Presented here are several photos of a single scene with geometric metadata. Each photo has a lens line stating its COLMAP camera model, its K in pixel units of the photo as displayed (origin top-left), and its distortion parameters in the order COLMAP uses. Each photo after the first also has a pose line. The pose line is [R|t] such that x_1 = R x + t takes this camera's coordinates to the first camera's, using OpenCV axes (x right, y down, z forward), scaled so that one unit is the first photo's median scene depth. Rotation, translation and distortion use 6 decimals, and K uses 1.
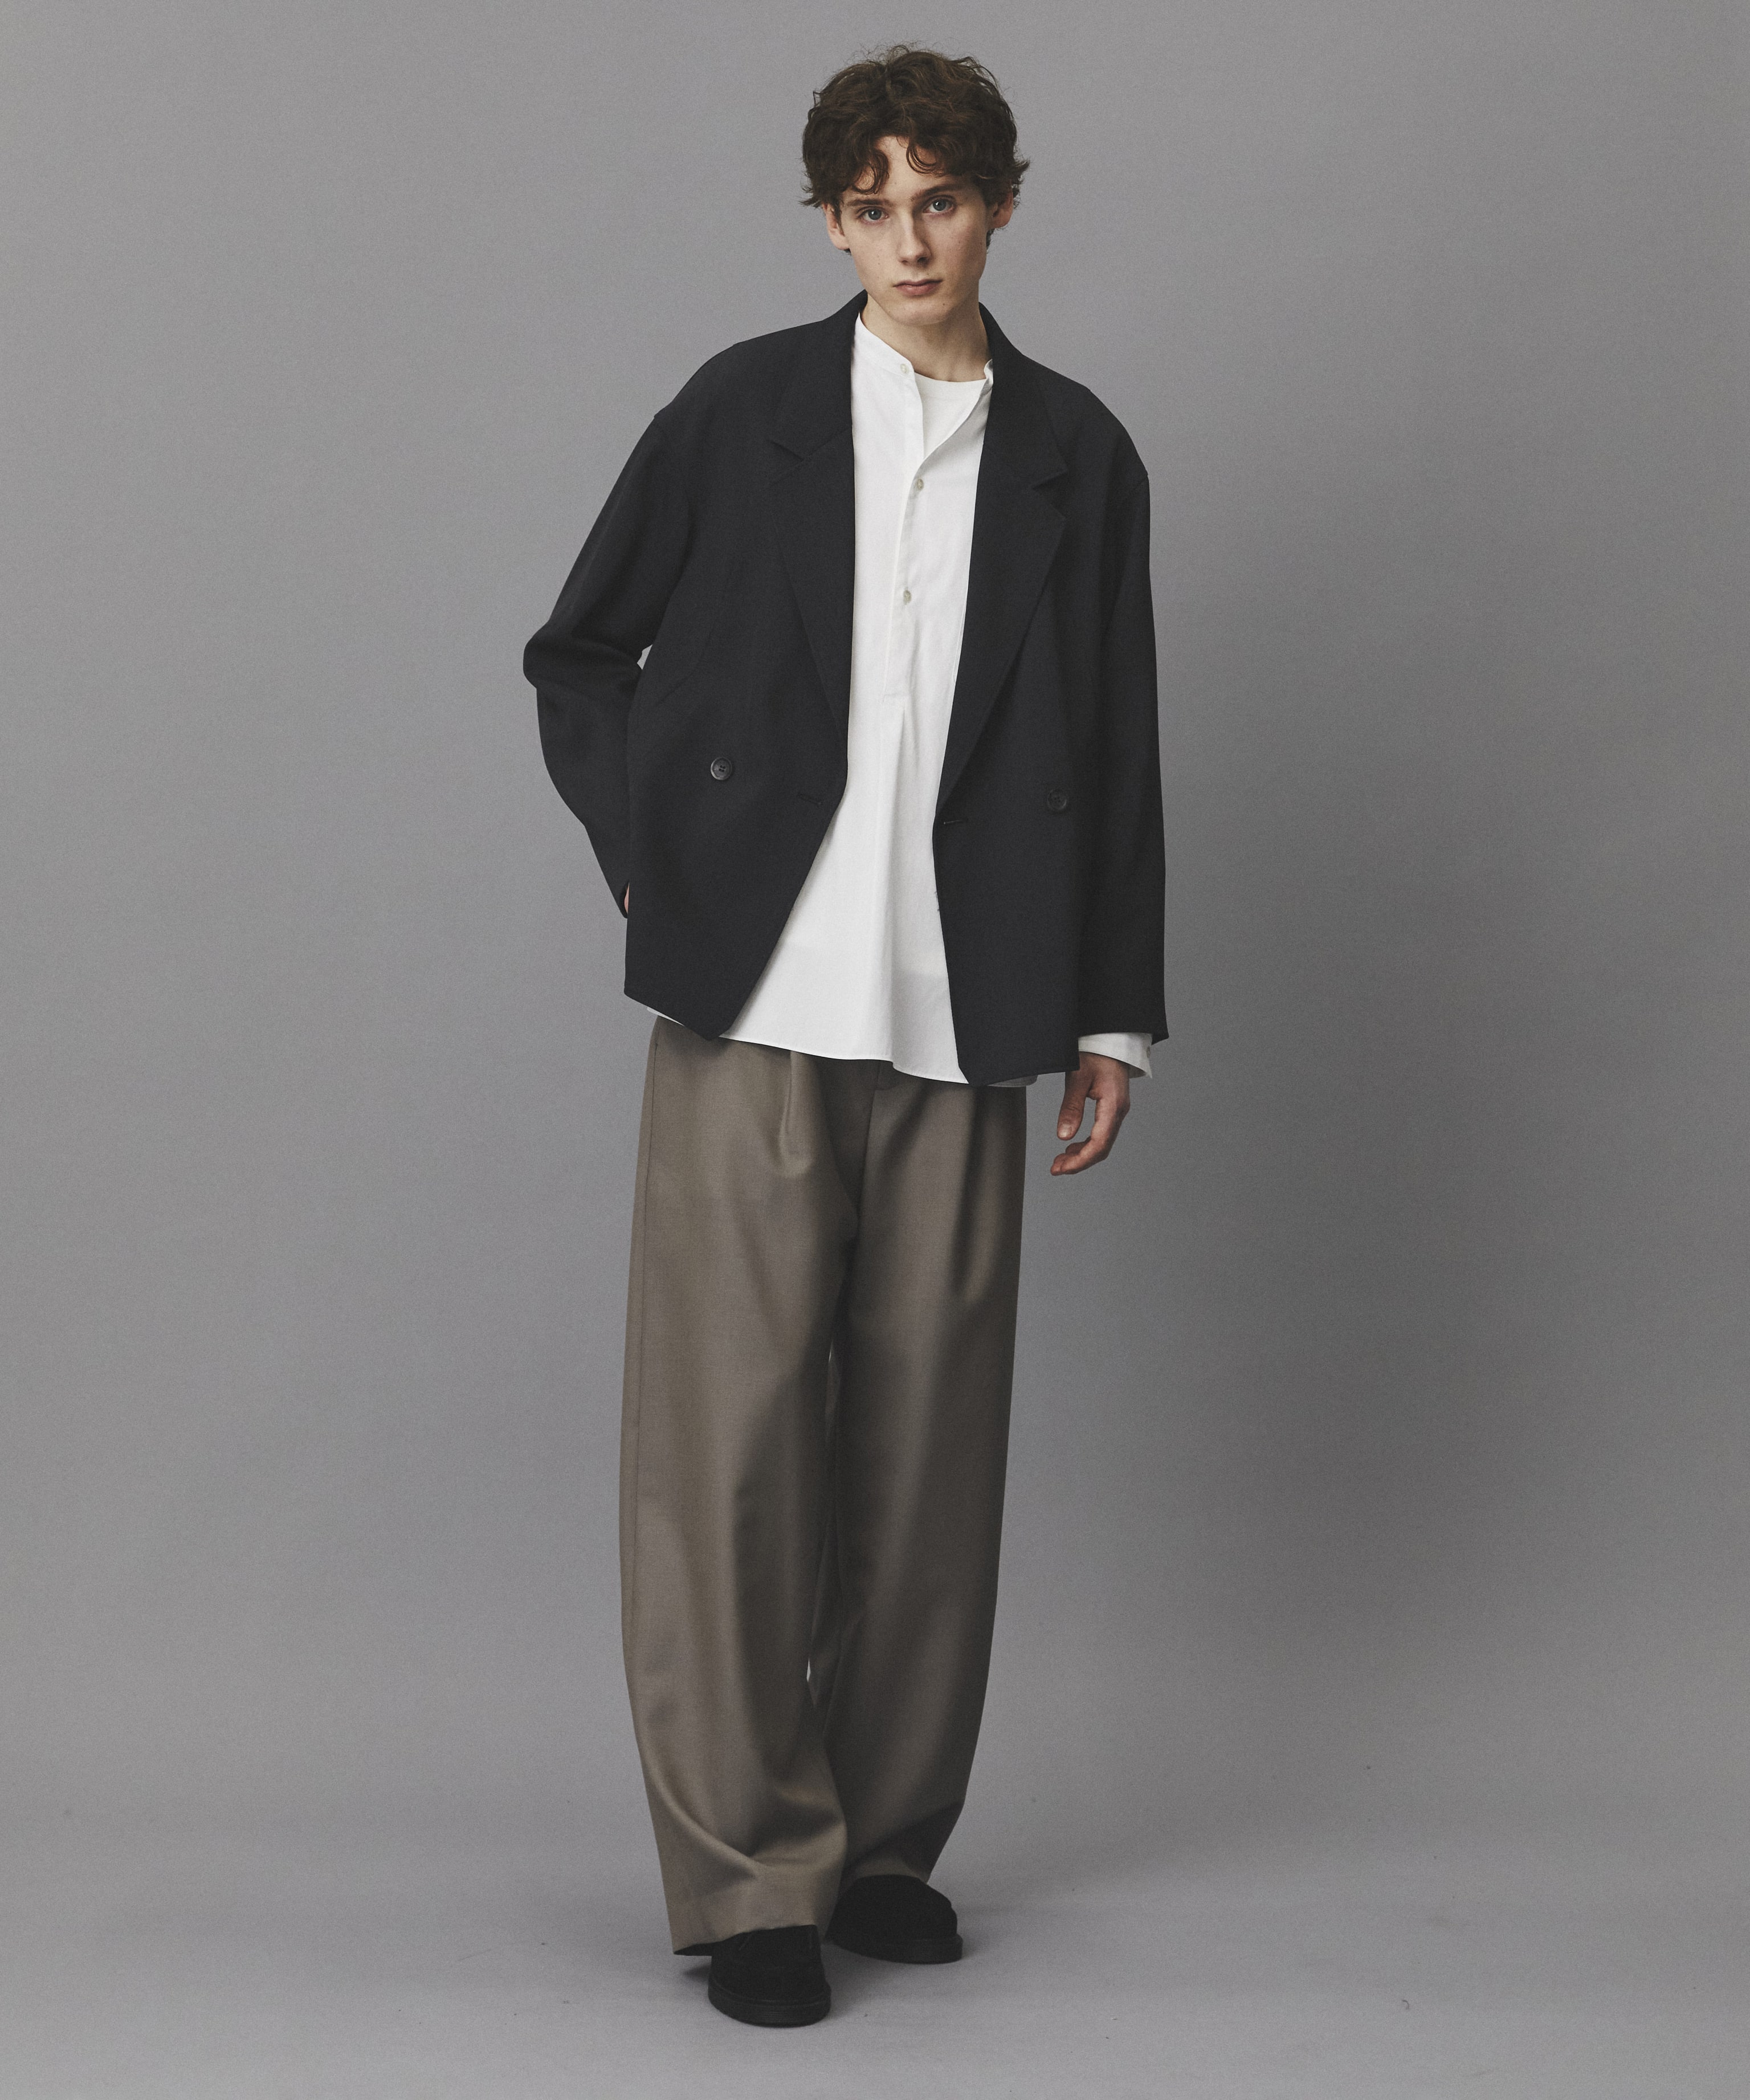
lens RADIAL K [[3405.2, 0, 901.0], [0, 3405.2, 994.7], [0, 0, 1]] dist [0.016029, 0.046407]
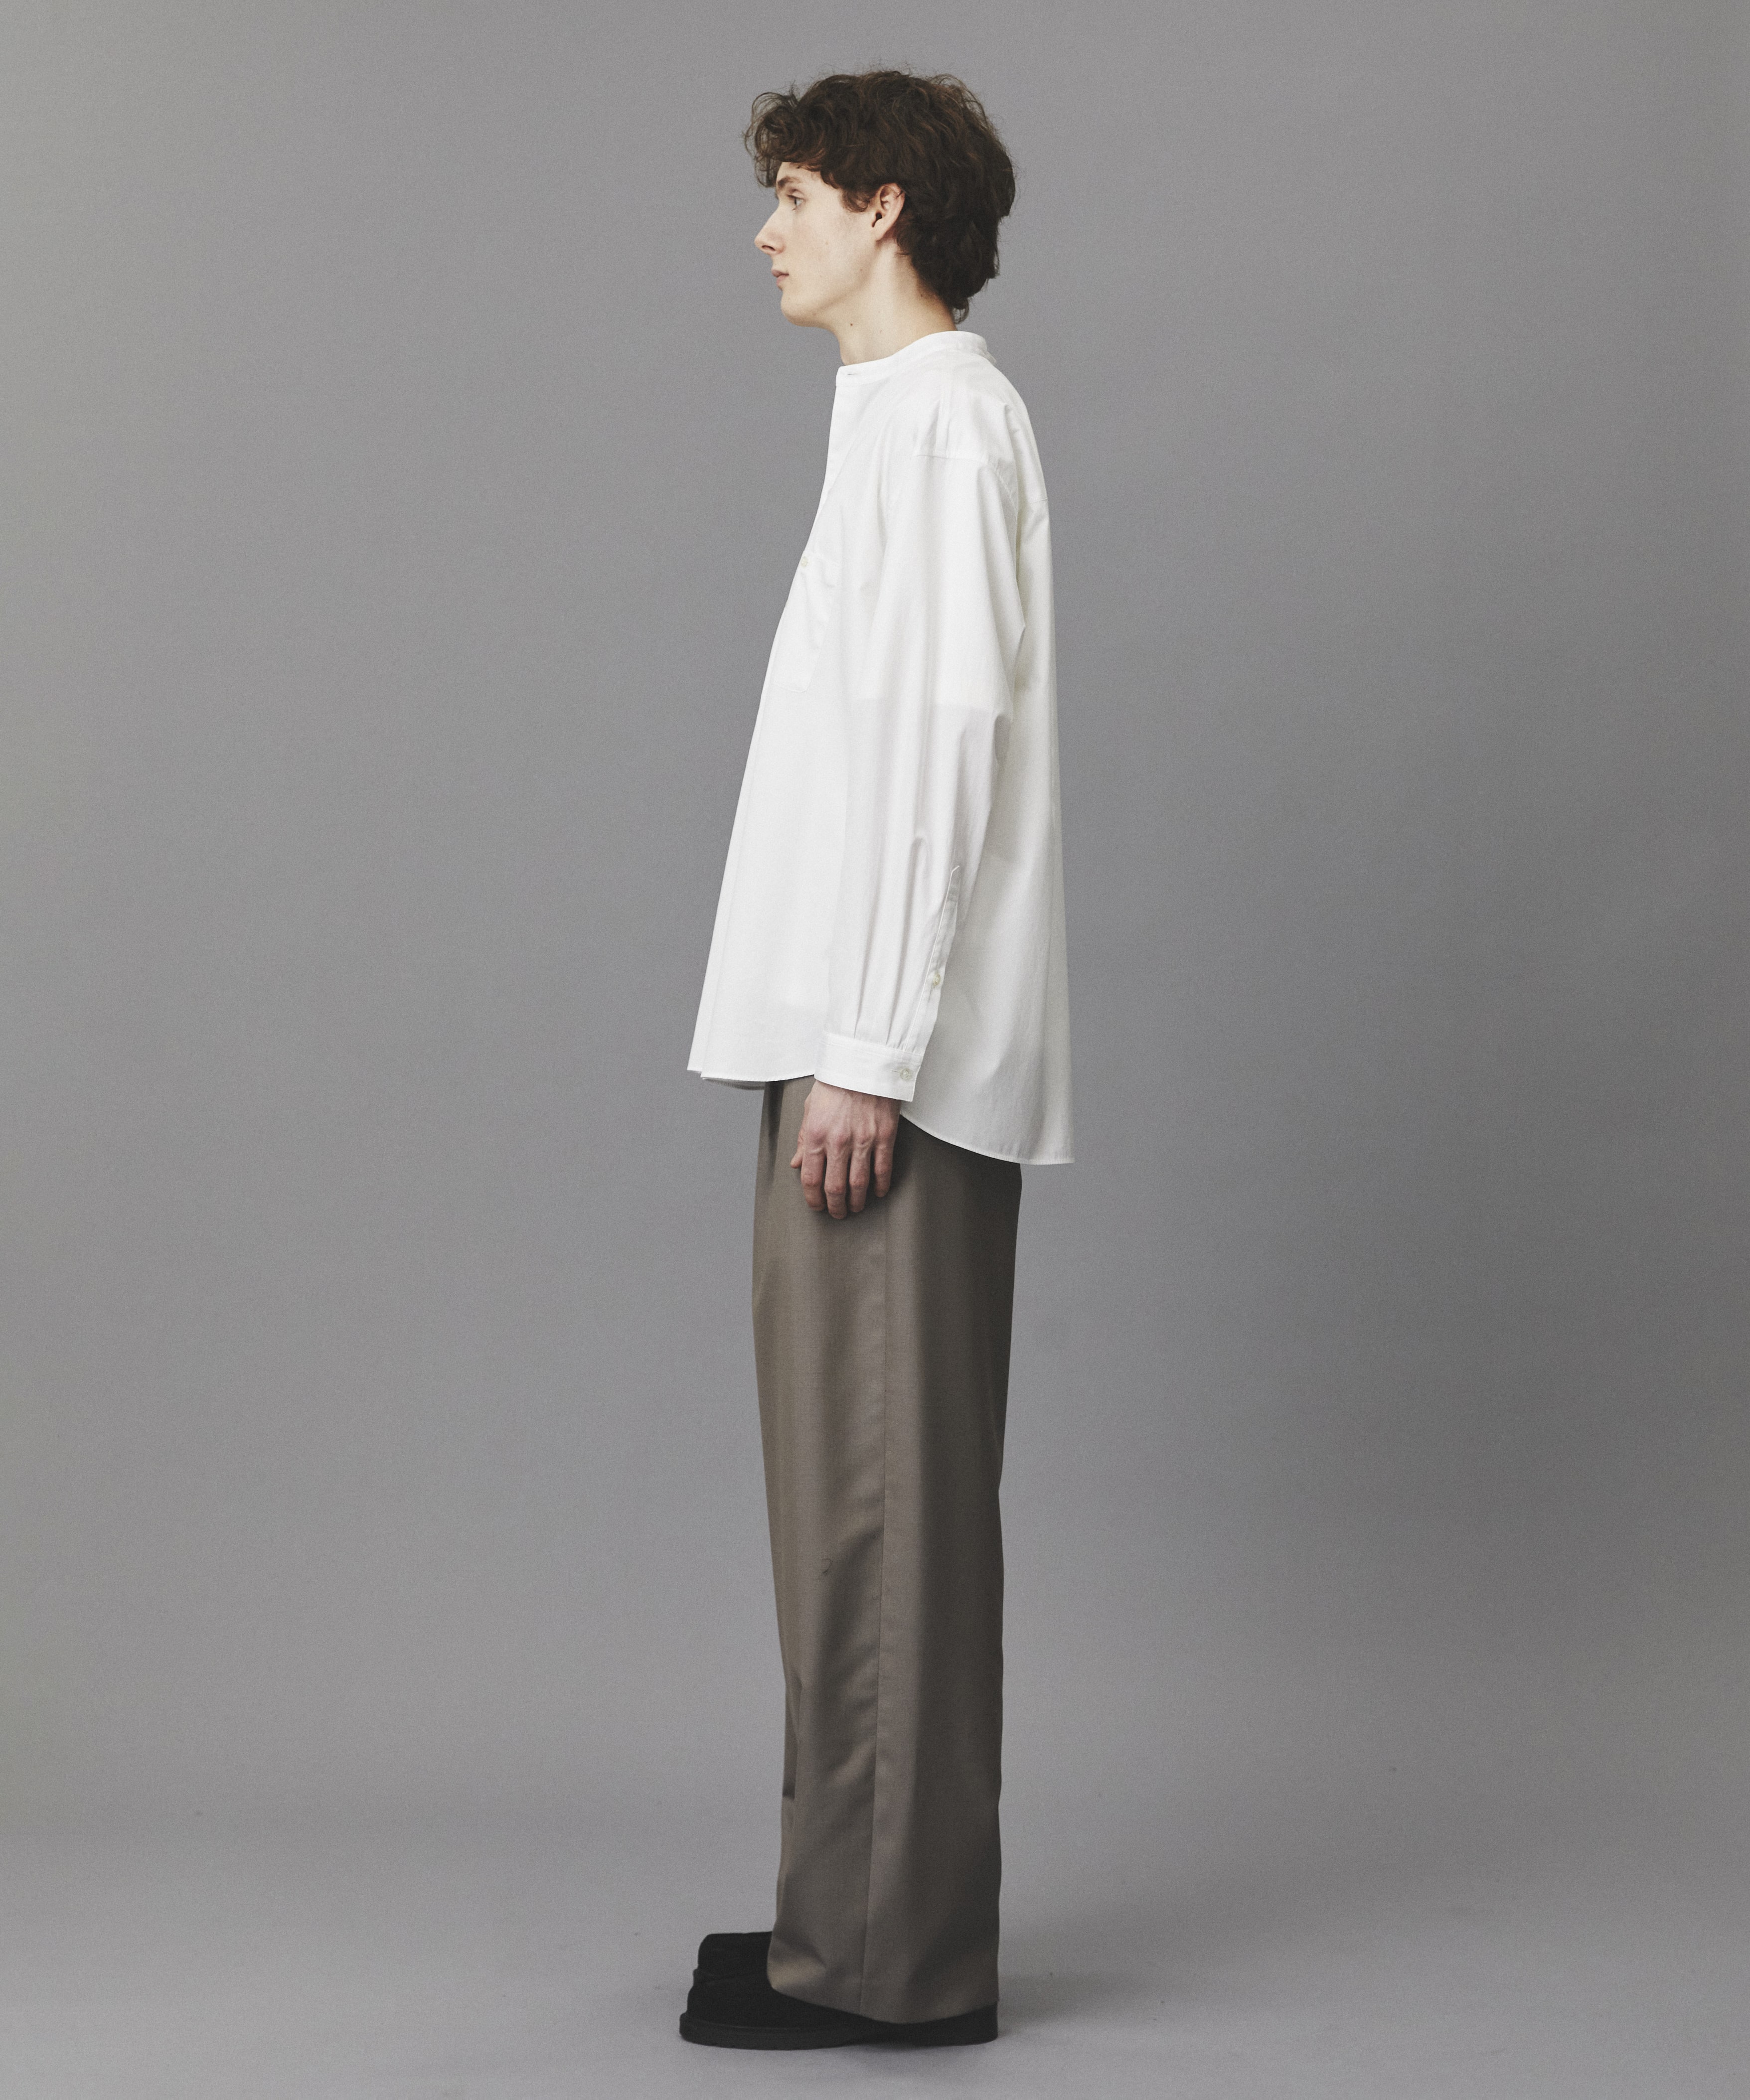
lens RADIAL K [[3505.8, 0, 871.0], [0, 3505.8, 1030.1], [0, 0, 1]] dist [0.019345, -0.016125]
pose [[0.999999, 0.000177, 0.001609, -0.050921], [-0.000175, 0.999999, -0.001472, 0.004947], [-0.001610, 0.001472, 0.999998, -0.175370]]
